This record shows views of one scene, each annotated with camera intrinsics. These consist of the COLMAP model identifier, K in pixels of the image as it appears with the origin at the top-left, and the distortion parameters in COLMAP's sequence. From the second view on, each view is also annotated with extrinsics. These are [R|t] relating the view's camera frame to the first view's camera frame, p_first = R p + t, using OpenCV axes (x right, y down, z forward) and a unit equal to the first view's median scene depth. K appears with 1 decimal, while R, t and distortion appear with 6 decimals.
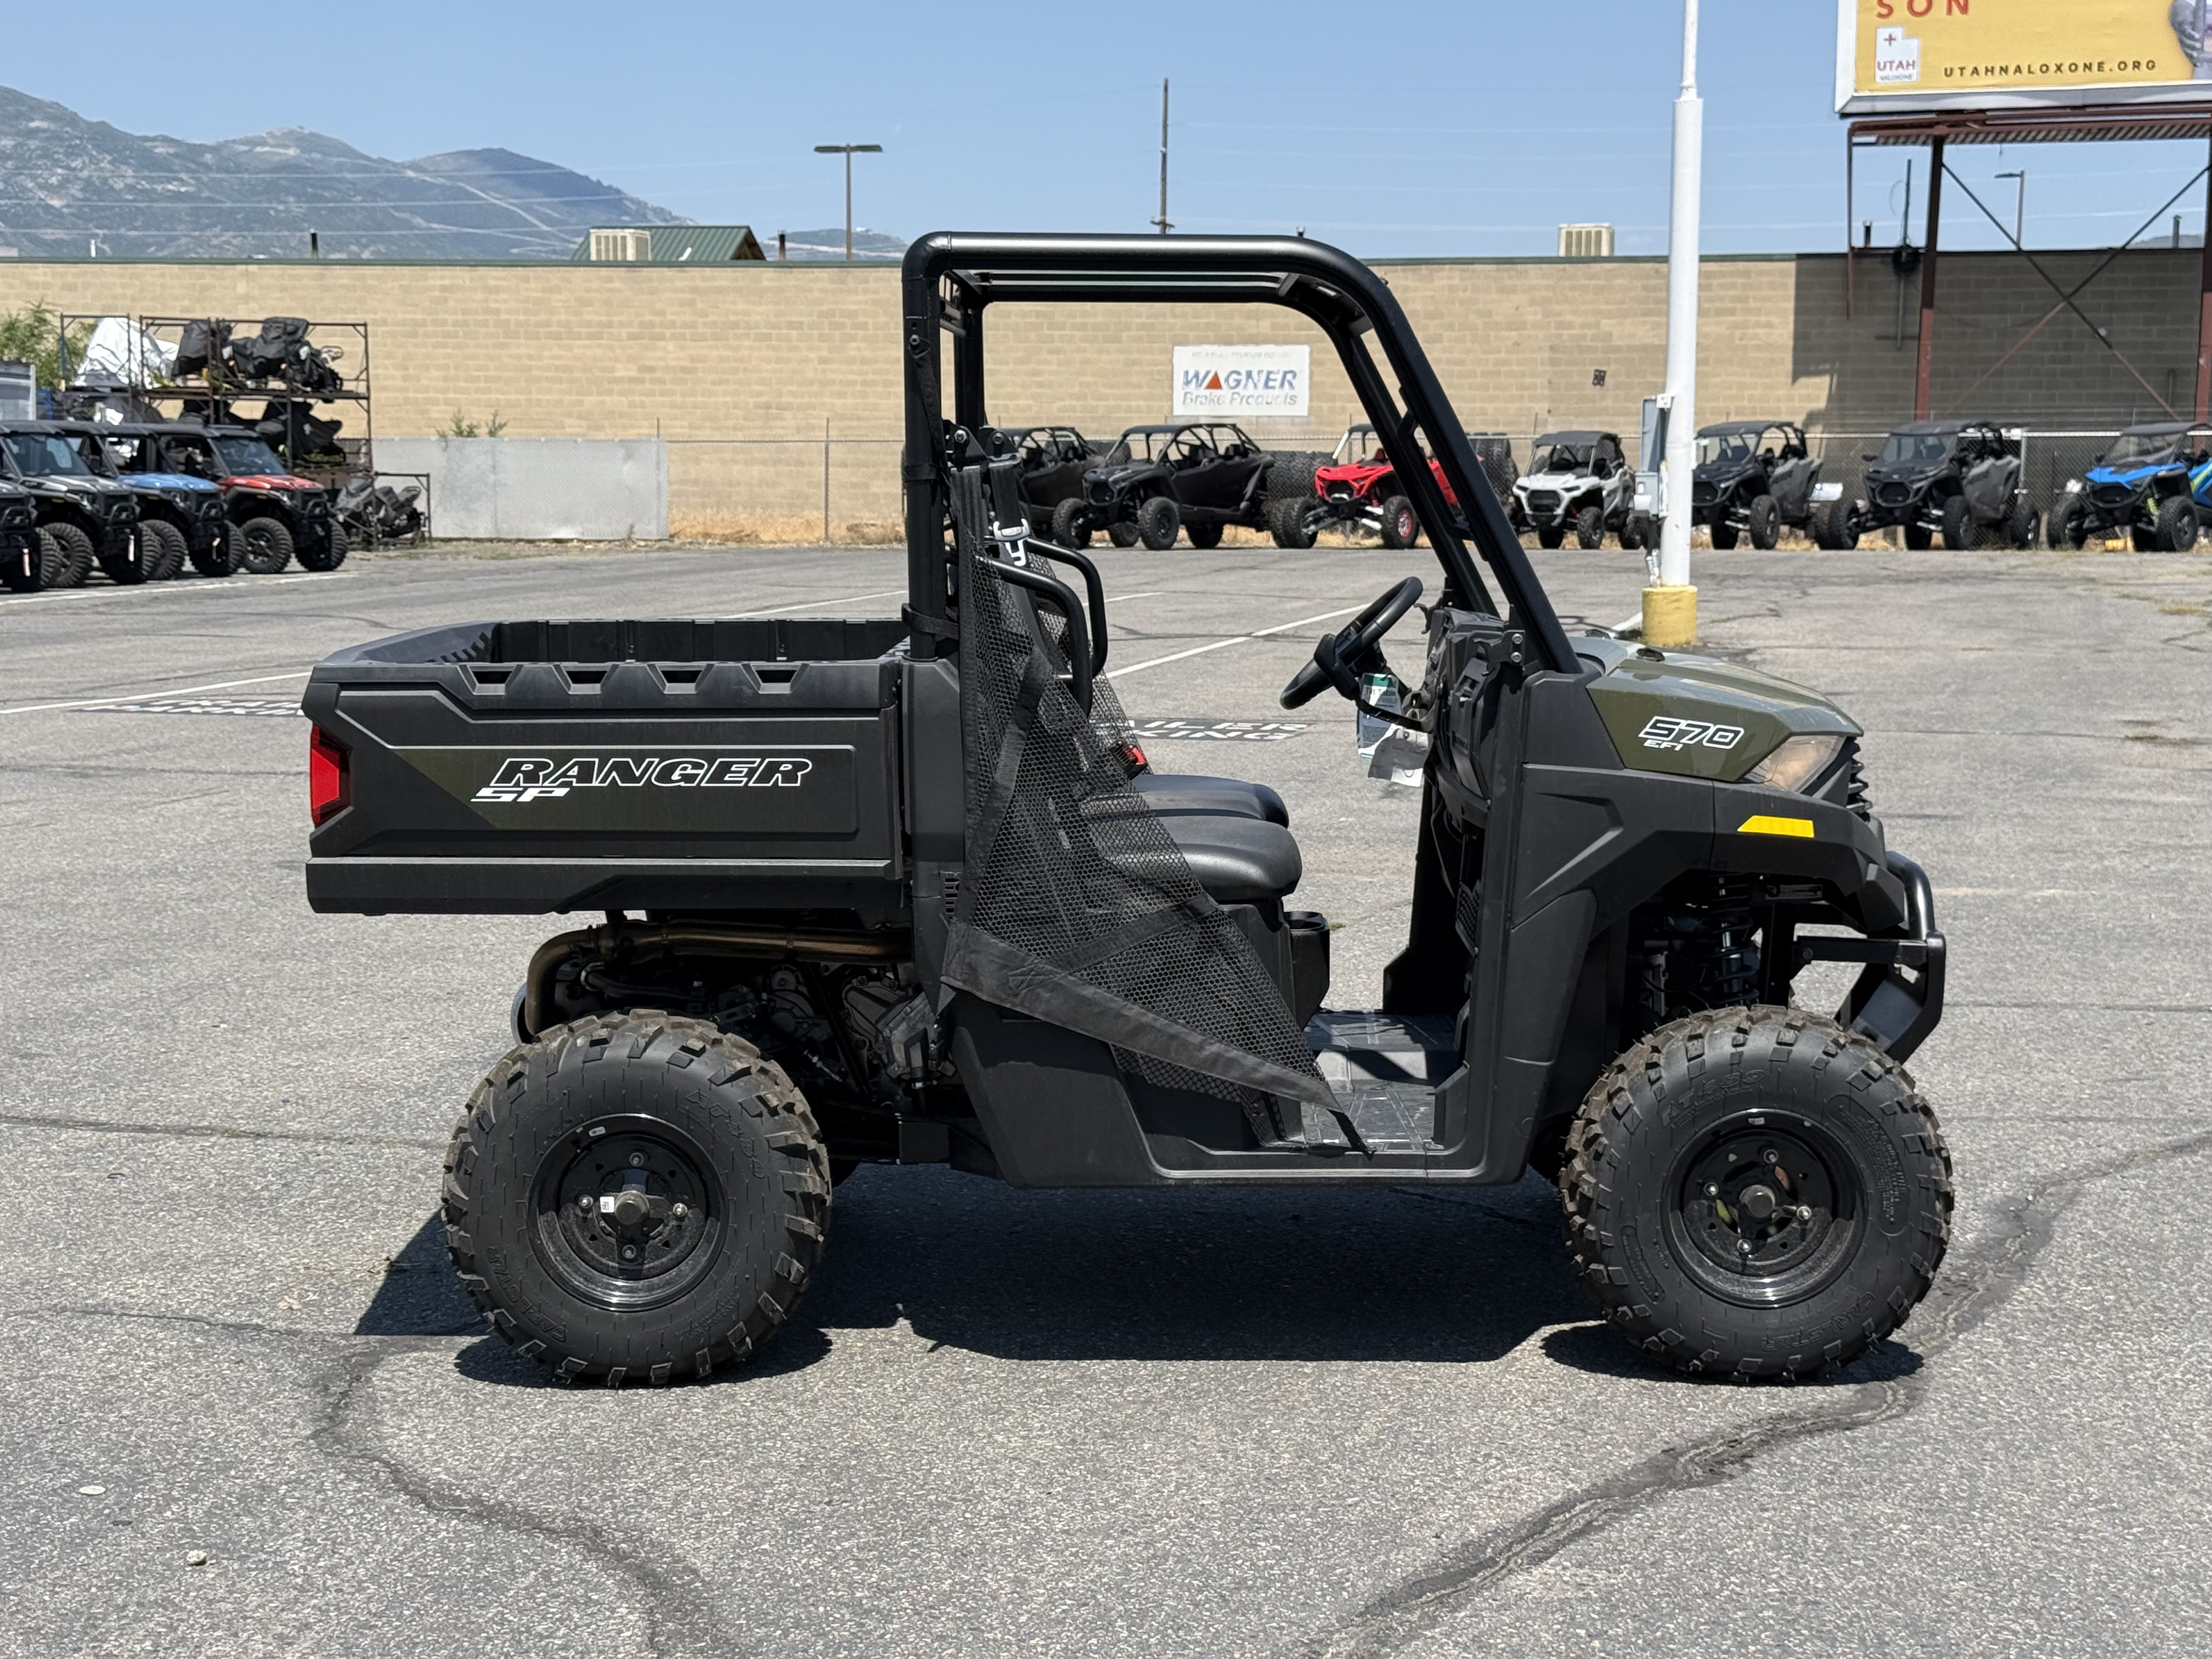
lens RADIAL K [[3224.1, 0, 1102.6], [0, 3224.1, 823.9], [0, 0, 1]] dist [0.127038, 0.000000]
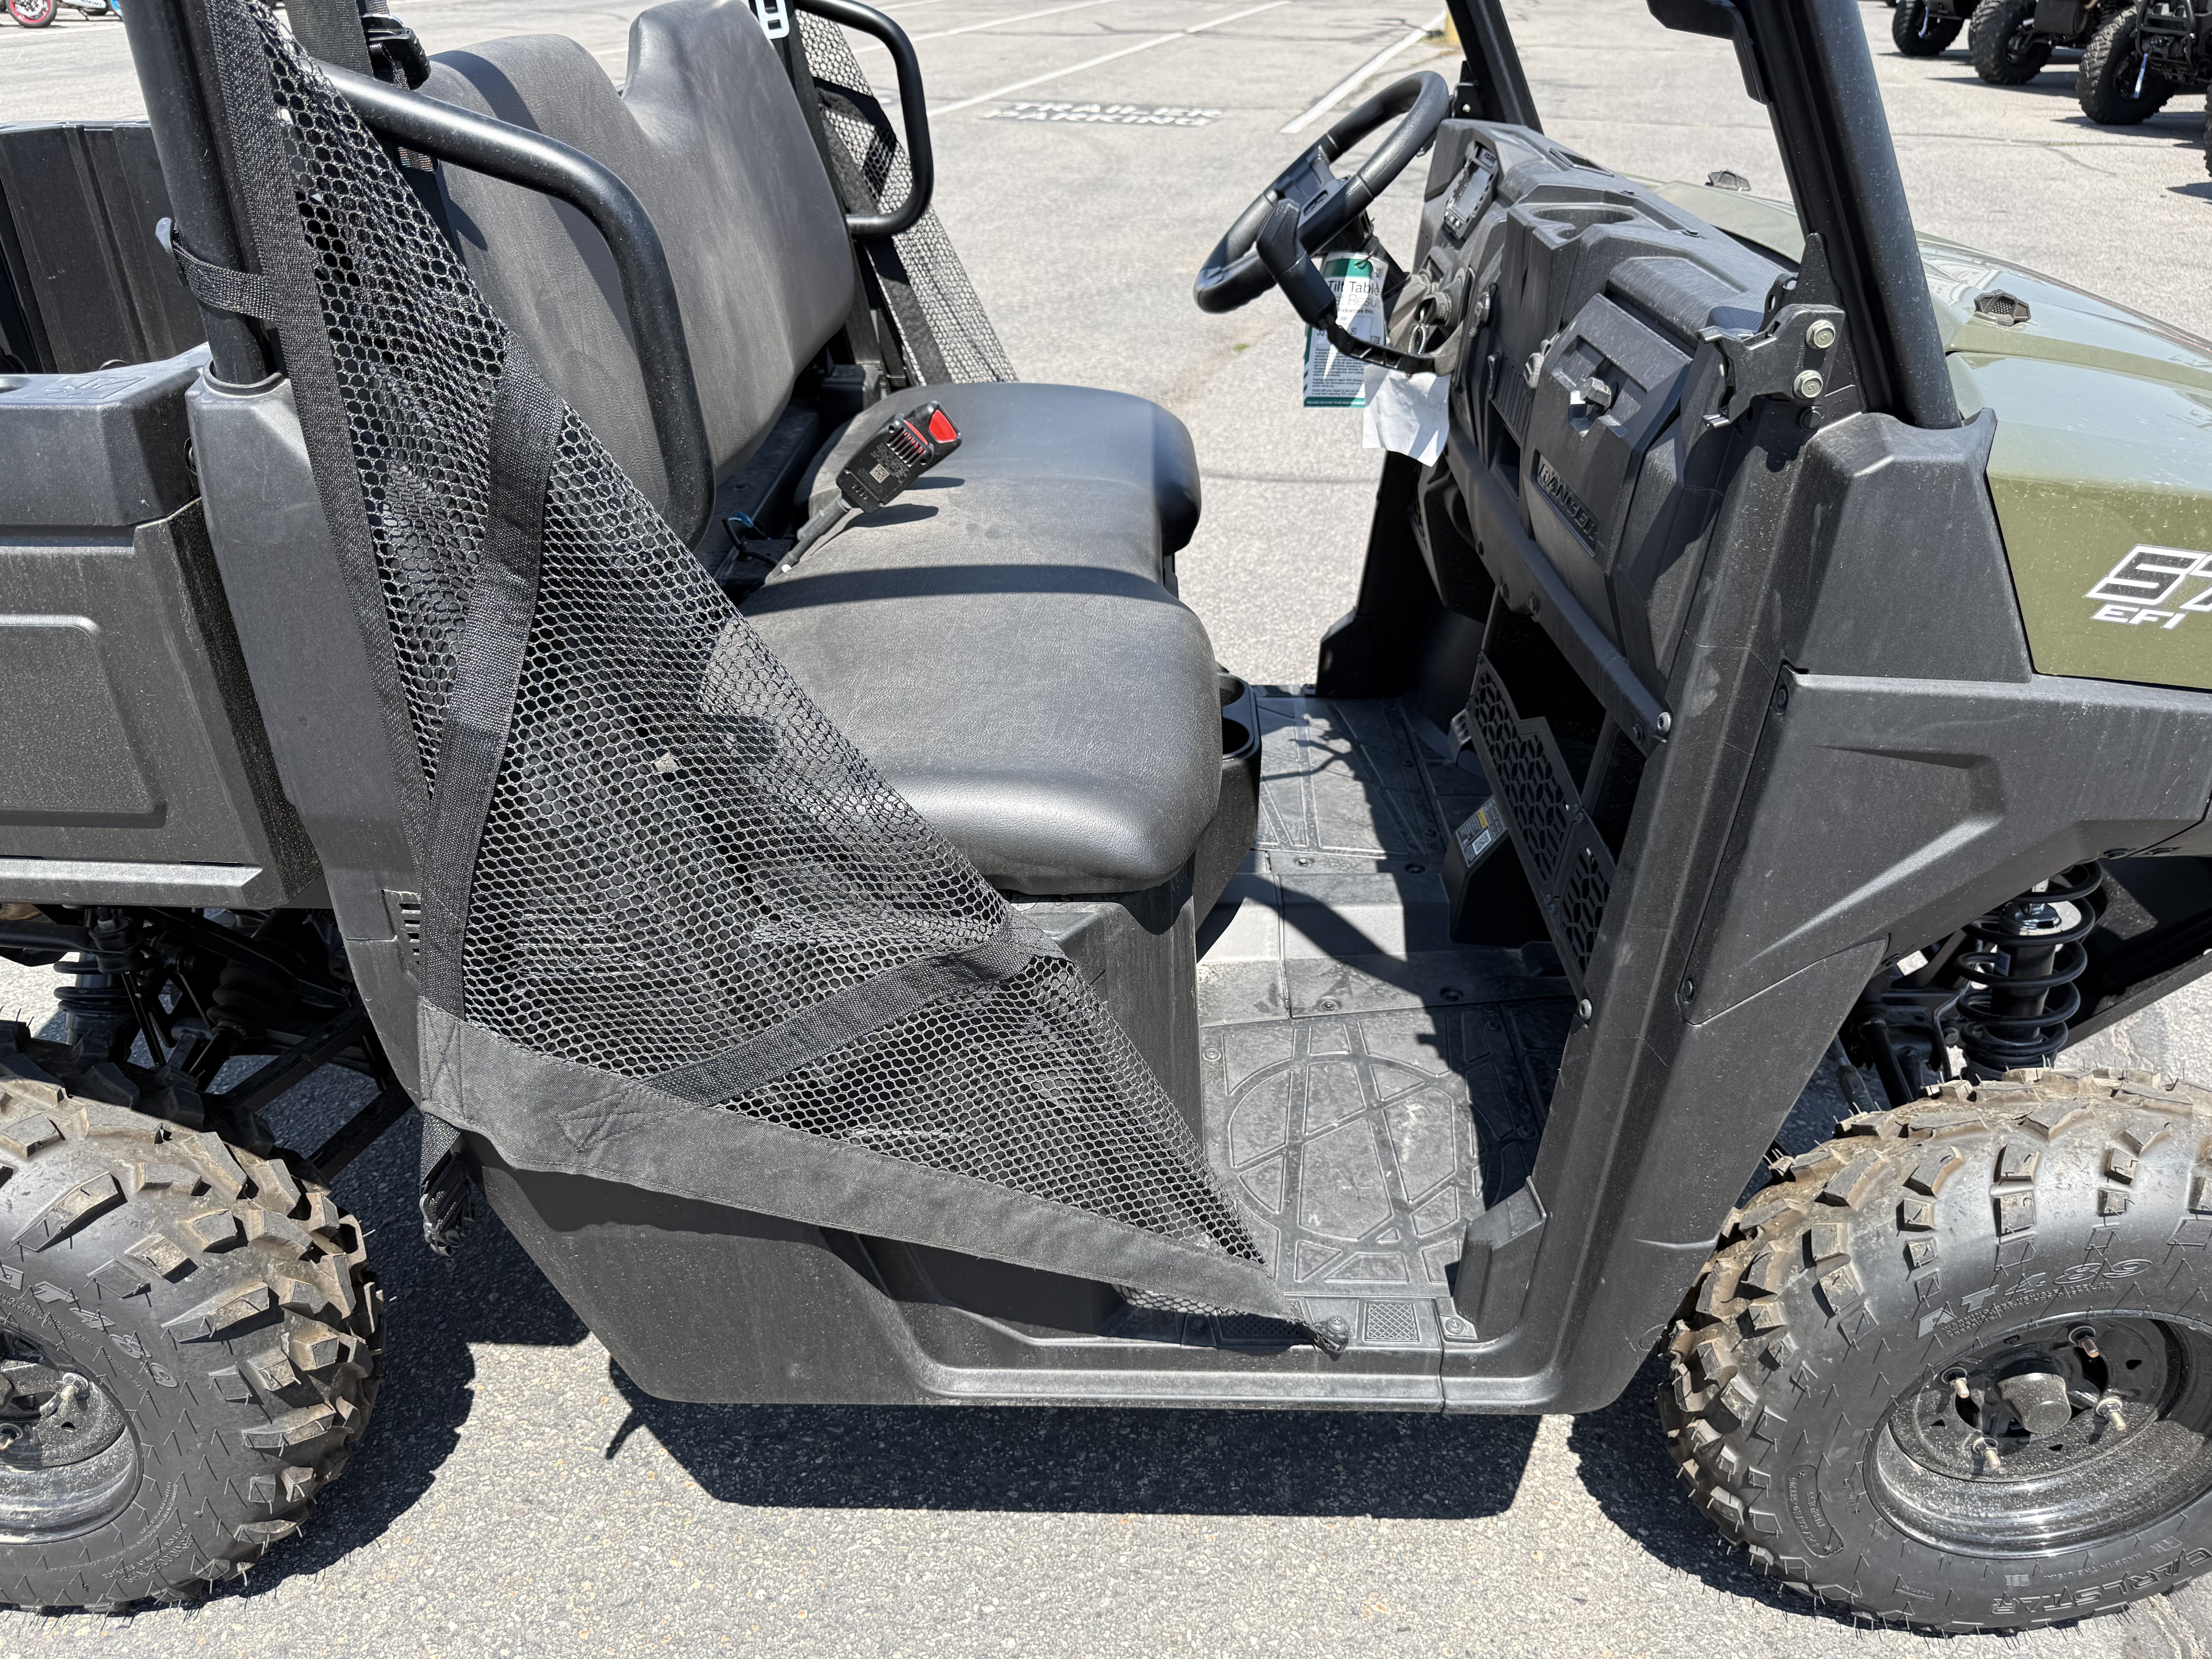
lens RADIAL K [[1582.4, 0, 1108.0], [0, 1582.4, 834.2], [0, 0, 1]] dist [0.024748, -0.037374]
pose [[0.999978, 0.005477, 0.003766, 0.019570], [-0.006533, 0.914237, 0.405127, -0.033949], [-0.001224, -0.405142, 0.914253, 0.349894]]
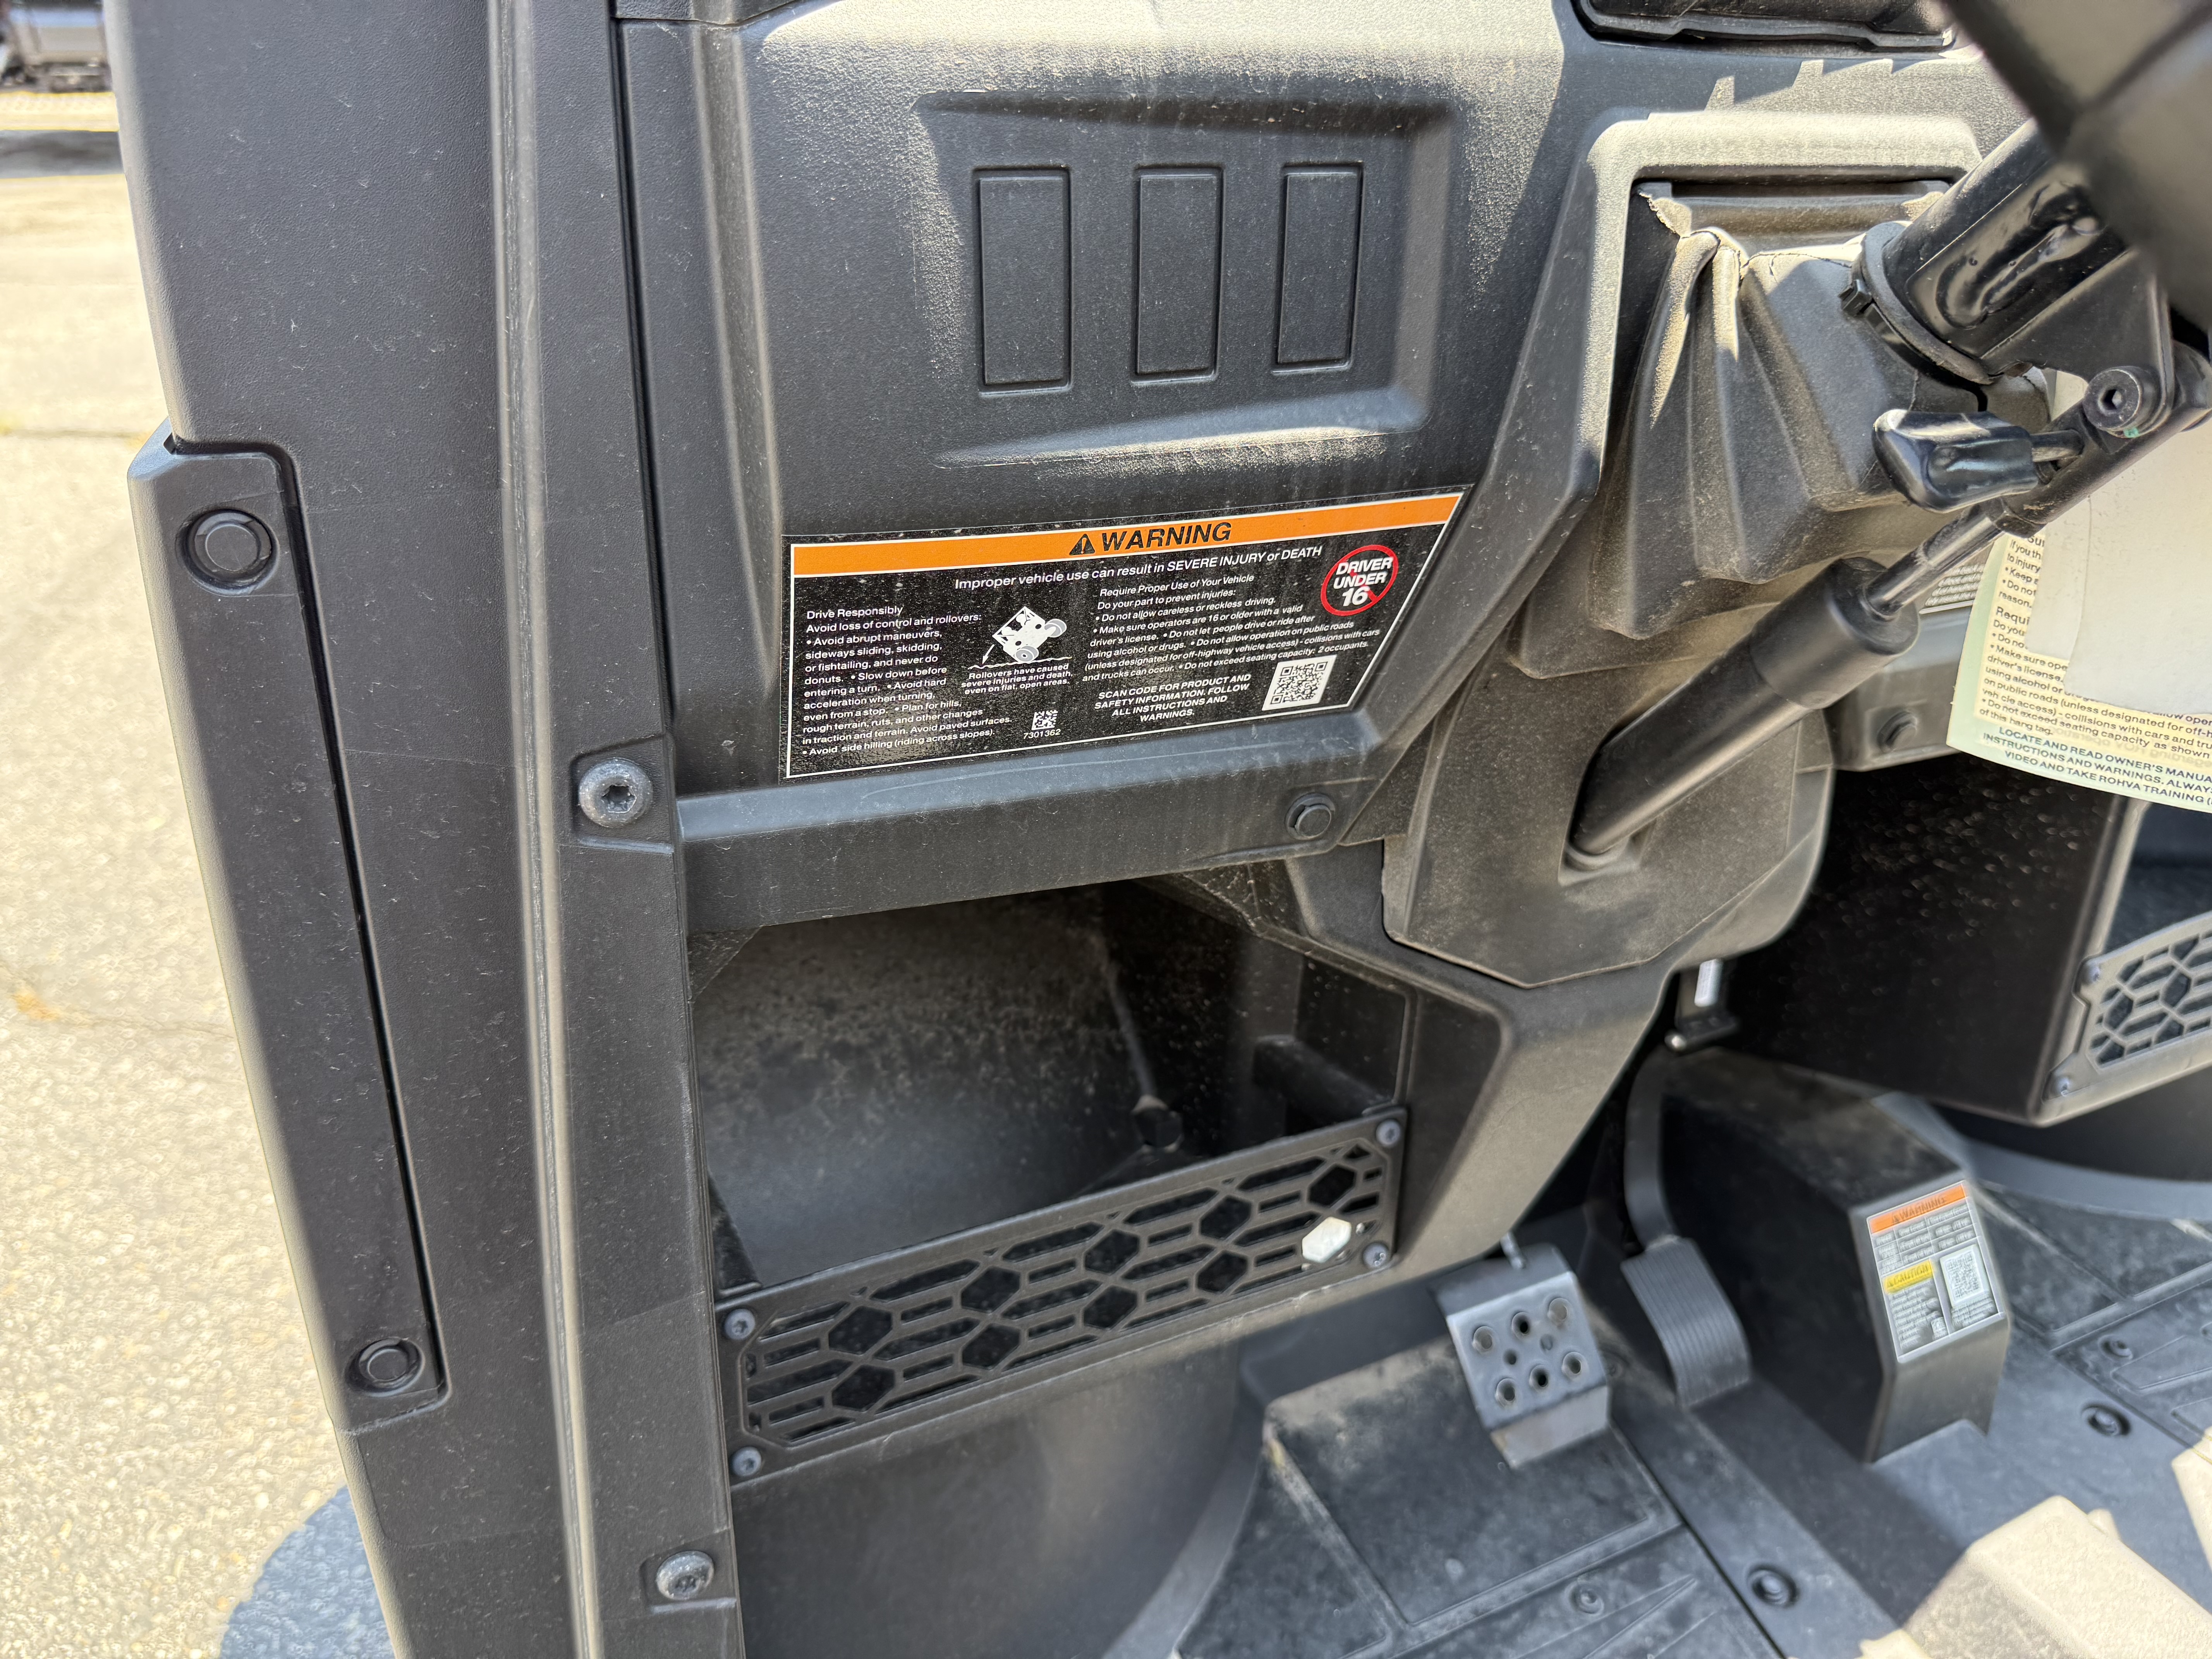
lens RADIAL K [[1582.4, 0, 1126.9], [0, 1582.4, 861.0], [0, 0, 1]] dist [0.024748, -0.037374]
pose [[-0.460865, -0.441729, 0.769726, 0.026582], [0.062991, 0.848857, 0.524856, -0.027811], [-0.885232, 0.290374, -0.363384, 0.539632]]
